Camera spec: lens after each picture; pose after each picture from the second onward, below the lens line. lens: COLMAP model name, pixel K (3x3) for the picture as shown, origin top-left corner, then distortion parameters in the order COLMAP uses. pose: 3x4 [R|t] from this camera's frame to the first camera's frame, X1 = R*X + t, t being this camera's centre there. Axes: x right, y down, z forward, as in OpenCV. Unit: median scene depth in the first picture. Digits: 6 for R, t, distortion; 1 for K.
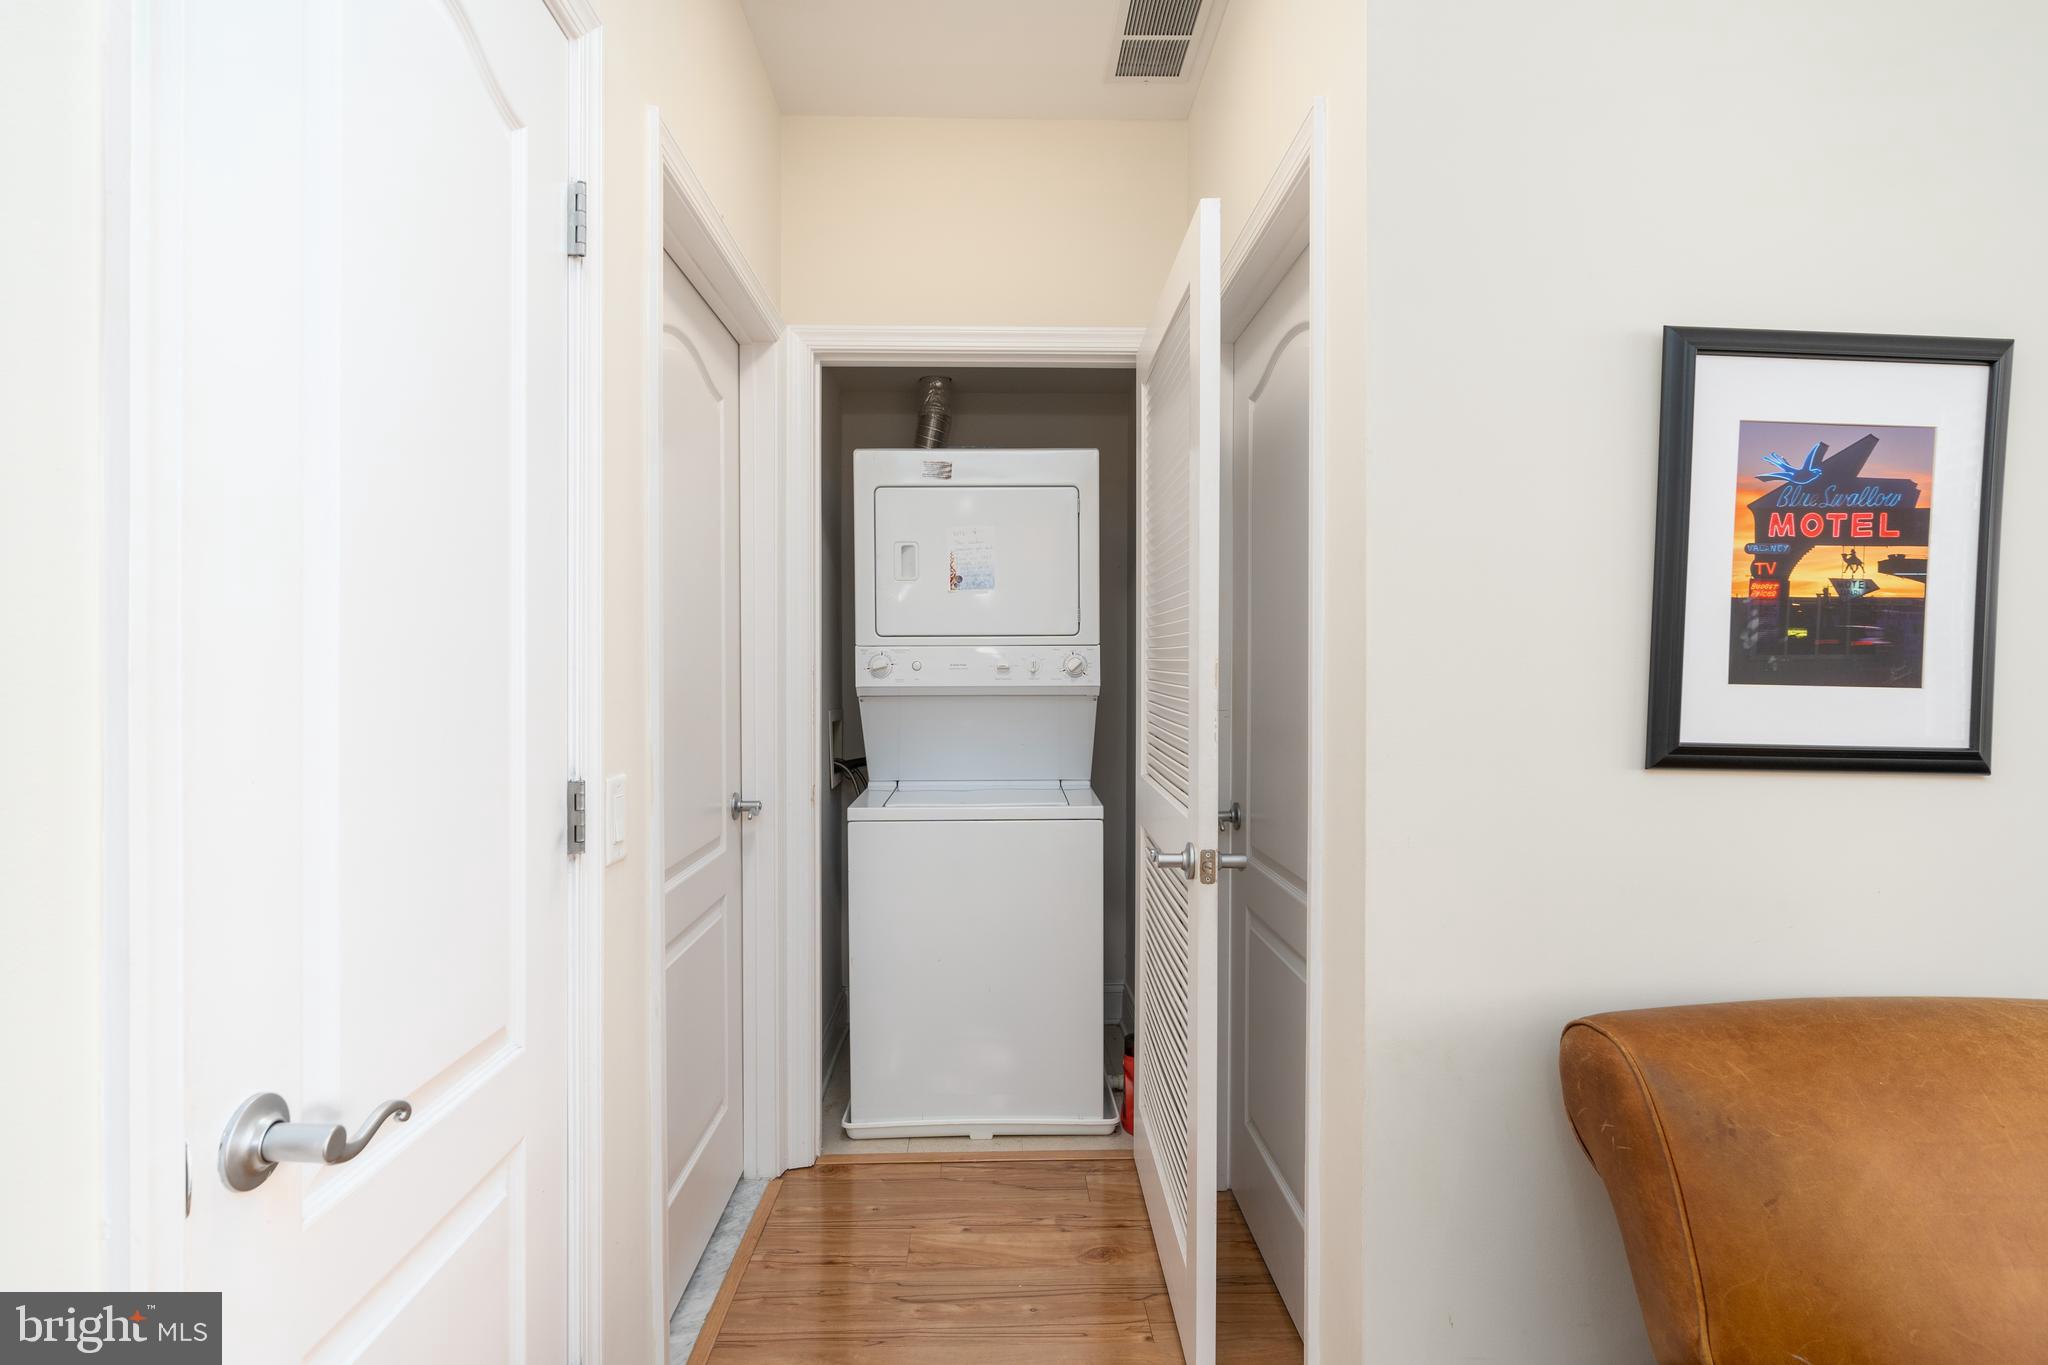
lens RADIAL K [[987.4, 0, 1029.1], [0, 987.4, 685.8], [0, 0, 1]] dist [-0.002273, 0.000161]
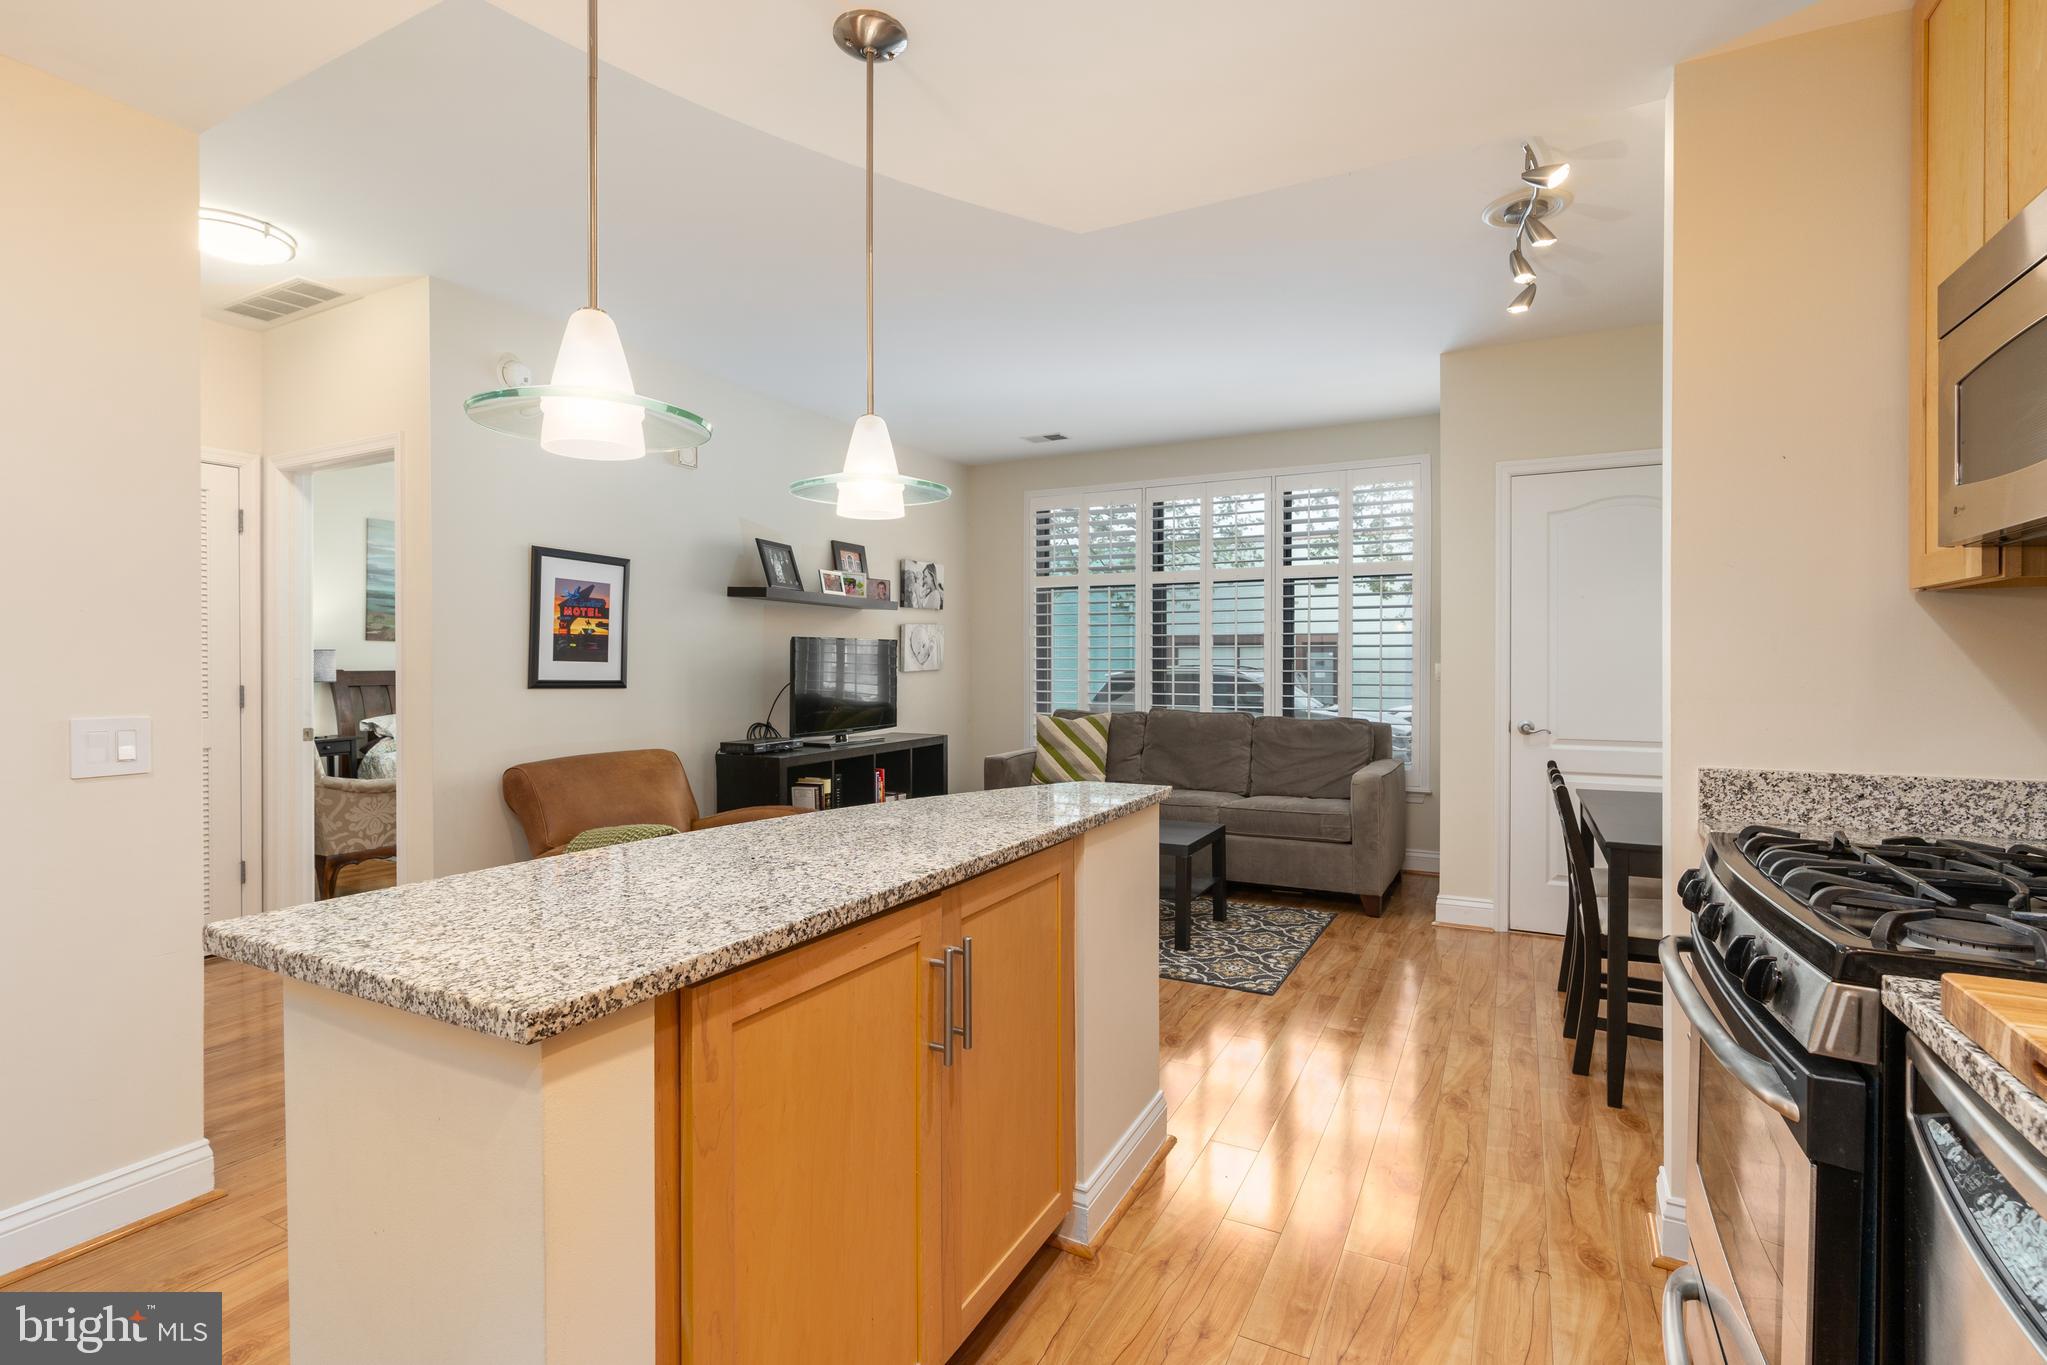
lens RADIAL K [[940.7, 0, 1029.0], [0, 940.7, 669.4], [0, 0, 1]] dist [0.002865, 0.000126]
pose [[0.494147, -0.011909, 0.869297, -1.142048], [0.009791, 0.999919, 0.008133, 0.014719], [-0.869323, 0.004493, 0.494224, -1.790794]]
